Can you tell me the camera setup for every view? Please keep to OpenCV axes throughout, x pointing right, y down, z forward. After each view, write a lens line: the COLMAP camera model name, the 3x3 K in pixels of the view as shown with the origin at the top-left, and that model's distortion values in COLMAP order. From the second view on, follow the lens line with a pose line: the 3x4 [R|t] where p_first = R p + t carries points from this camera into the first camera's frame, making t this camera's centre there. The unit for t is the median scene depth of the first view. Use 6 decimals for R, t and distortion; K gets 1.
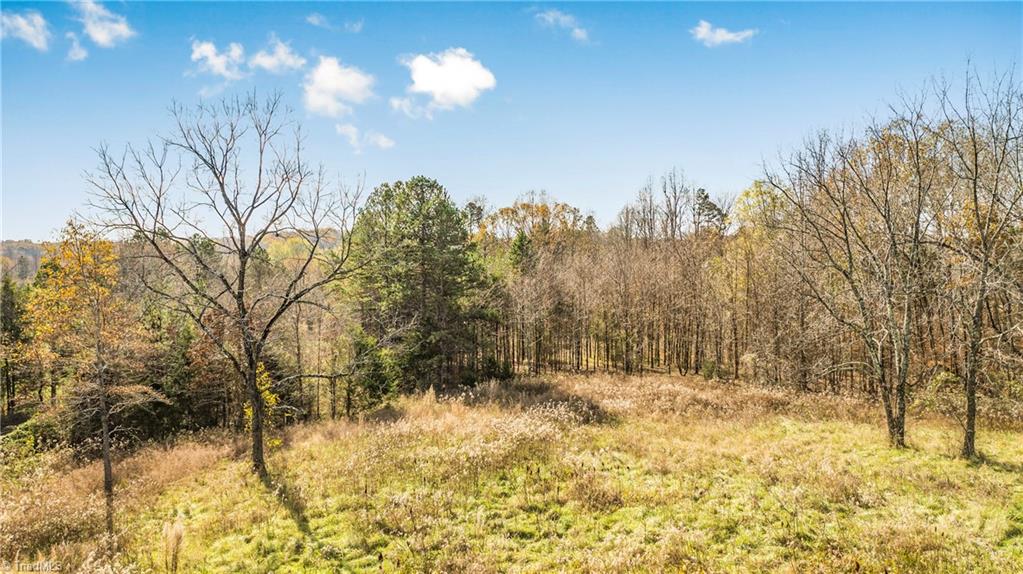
lens RADIAL K [[809.5, 0, 514.5], [0, 809.5, 283.9], [0, 0, 1]] dist [-0.010175, -0.010057]
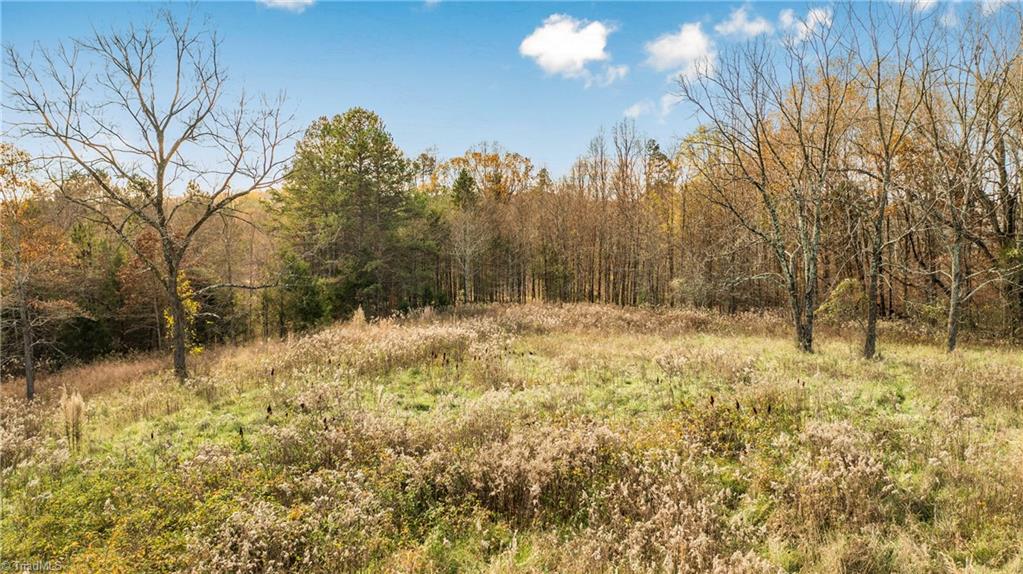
lens RADIAL K [[809.5, 0, 512.5], [0, 809.5, 282.3], [0, 0, 1]] dist [-0.010175, -0.010057]
pose [[0.999054, -0.000525, 0.043473, 0.035832], [-0.001295, 0.999124, 0.041826, 0.046342], [-0.043457, -0.041843, 0.998179, -0.013665]]
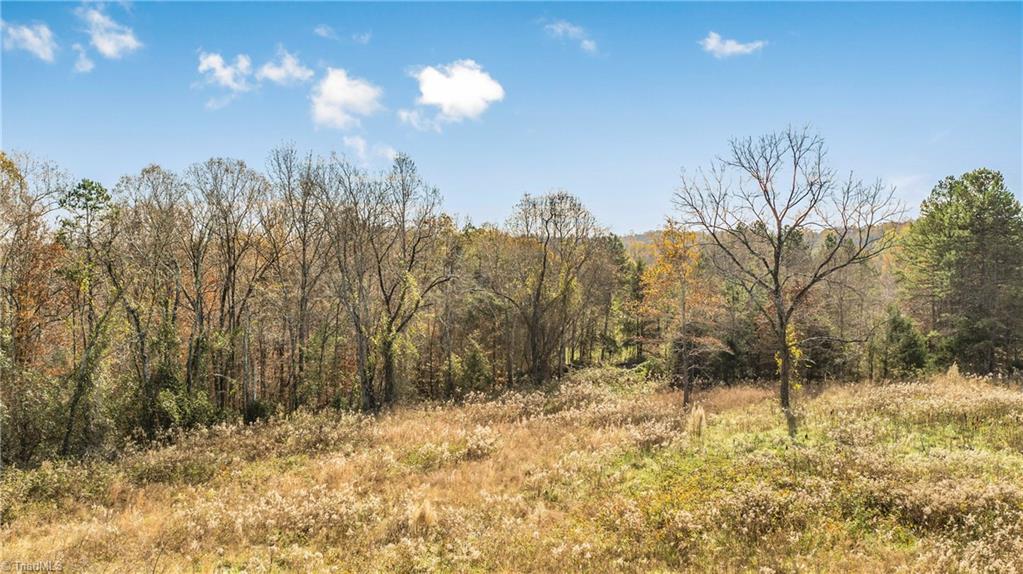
lens RADIAL K [[809.5, 0, 510.5], [0, 809.5, 289.6], [0, 0, 1]] dist [-0.010175, -0.010057]
pose [[0.738056, 0.042756, -0.673383, 0.158590], [-0.028548, 0.999075, 0.032145, 0.007042], [0.674135, -0.004502, 0.738594, -0.189906]]
